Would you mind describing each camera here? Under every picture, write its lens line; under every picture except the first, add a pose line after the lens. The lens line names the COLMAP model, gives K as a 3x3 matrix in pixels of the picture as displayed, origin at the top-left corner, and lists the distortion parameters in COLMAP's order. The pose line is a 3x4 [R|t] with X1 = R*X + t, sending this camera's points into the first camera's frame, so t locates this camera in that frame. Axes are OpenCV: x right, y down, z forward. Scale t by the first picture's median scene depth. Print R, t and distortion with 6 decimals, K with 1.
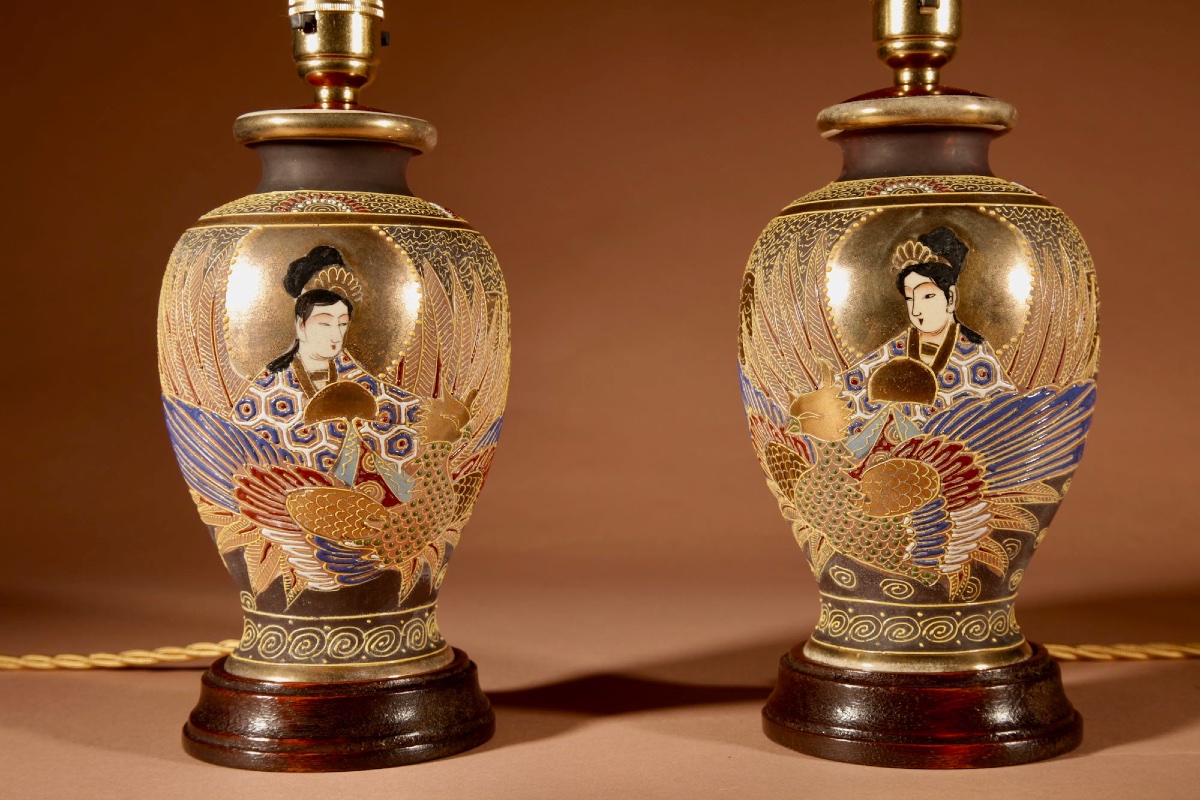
lens RADIAL K [[1955.5, 0, 576.5], [0, 1955.5, 413.3], [0, 0, 1]] dist [0.093666, 0.056412]
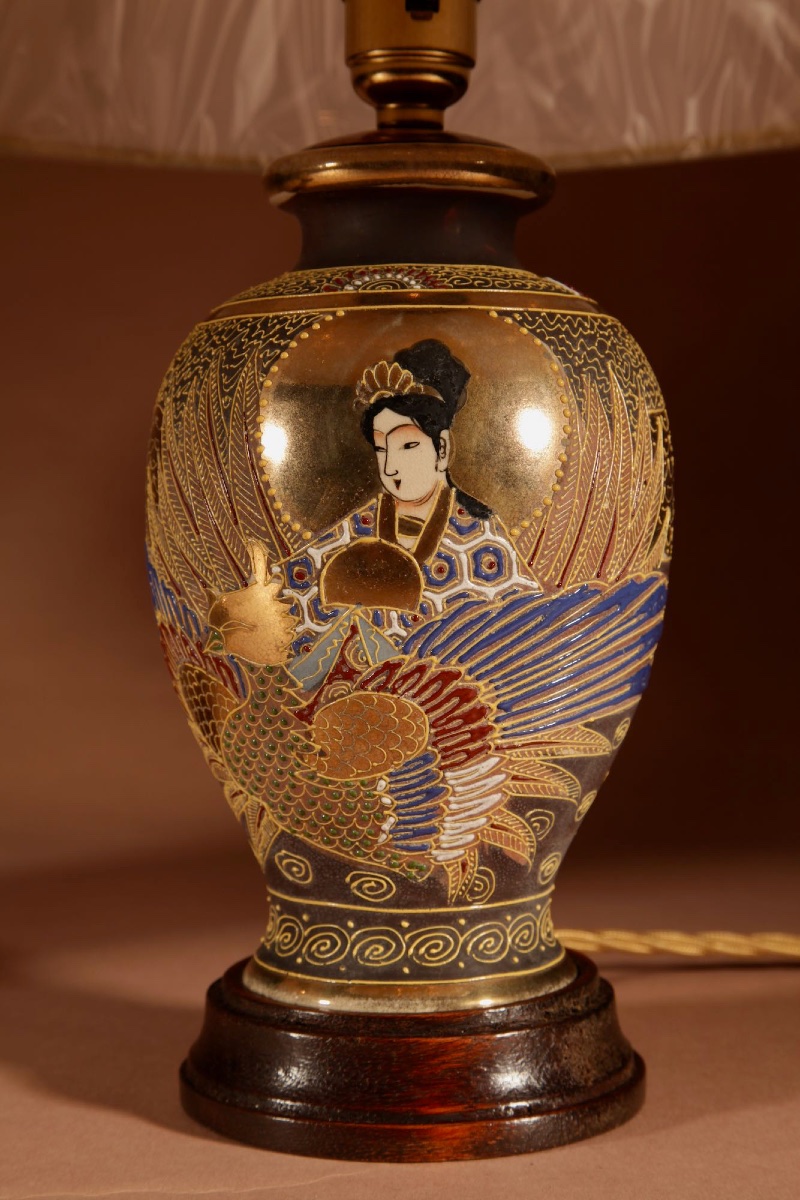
lens RADIAL K [[2454.7, 0, 397.4], [0, 2454.7, 630.4], [0, 0, 1]] dist [0.156496, -0.108241]
pose [[0.993809, 0.001689, 0.111090, 0.081574], [-0.003282, 0.999894, 0.014162, -0.009195], [-0.111054, -0.014439, 0.993709, 0.176524]]
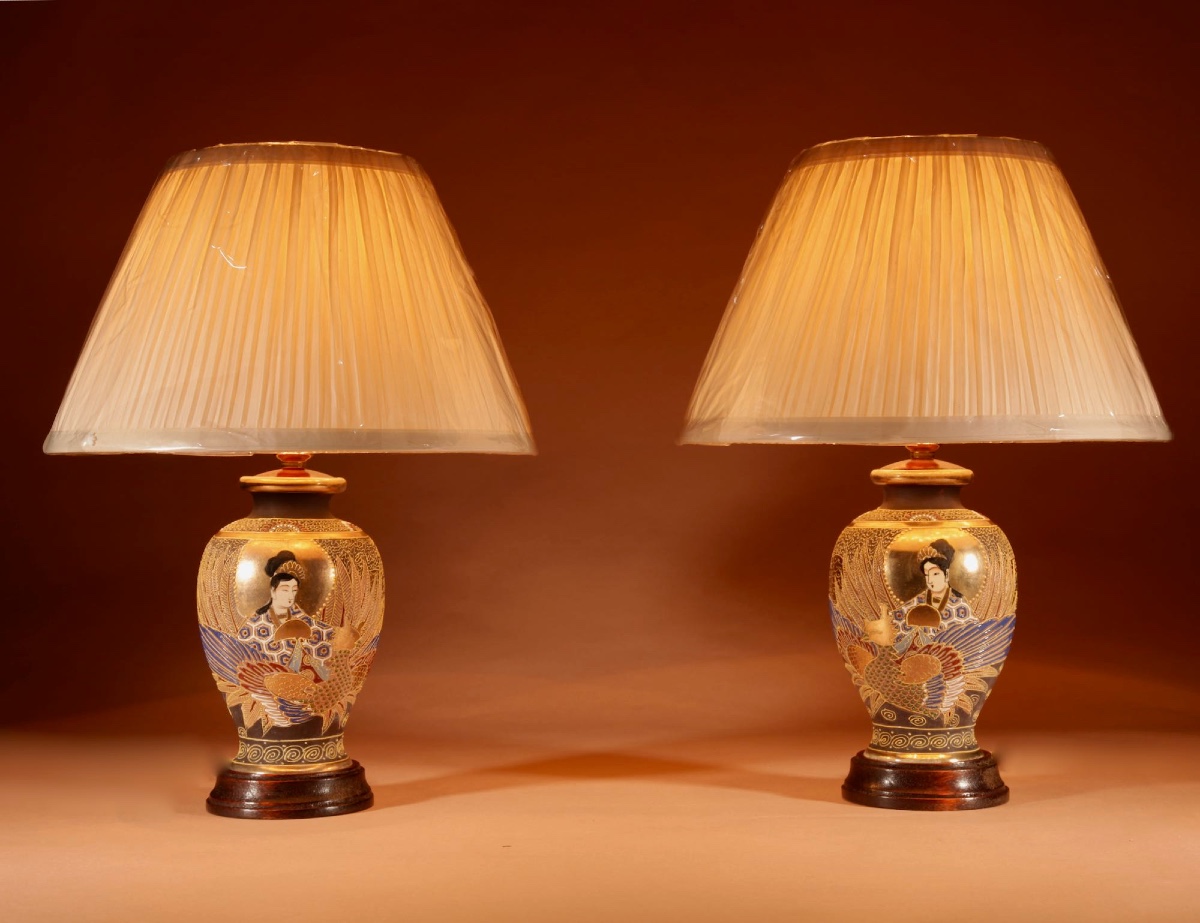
lens RADIAL K [[2074.8, 0, 600.0], [0, 2074.8, 461.5], [0, 0, 1]] dist [0.023260, 0.140049]
pose [[0.996966, 0.008283, 0.077399, -0.321980], [-0.004106, 0.998534, -0.053972, -0.056677], [-0.077732, 0.053491, 0.995538, -1.074969]]
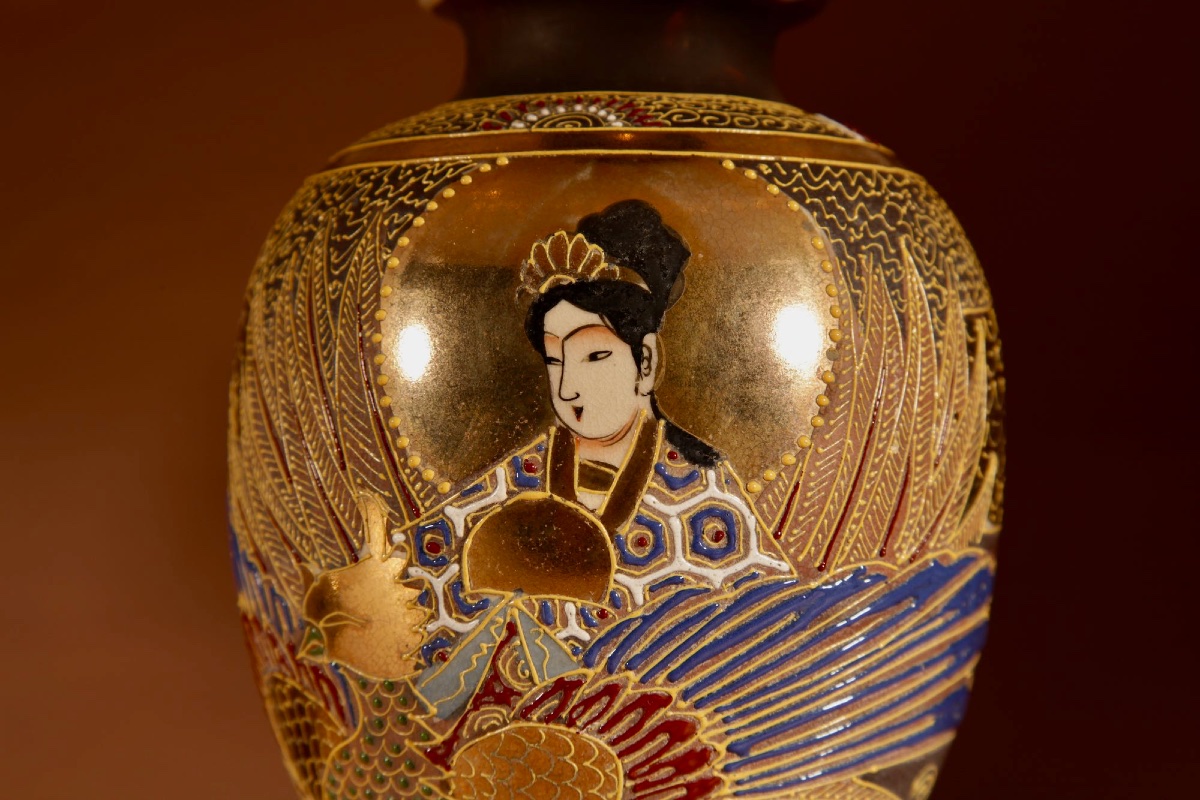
lens RADIAL K [[3169.8, 0, 572.9], [0, 3169.8, 399.6], [0, 0, 1]] dist [0.191236, 0.607234]
pose [[0.997714, 0.021676, 0.064007, 0.124638], [-0.018591, 0.998655, -0.048409, -0.014873], [-0.064970, 0.047108, 0.996775, 0.281041]]
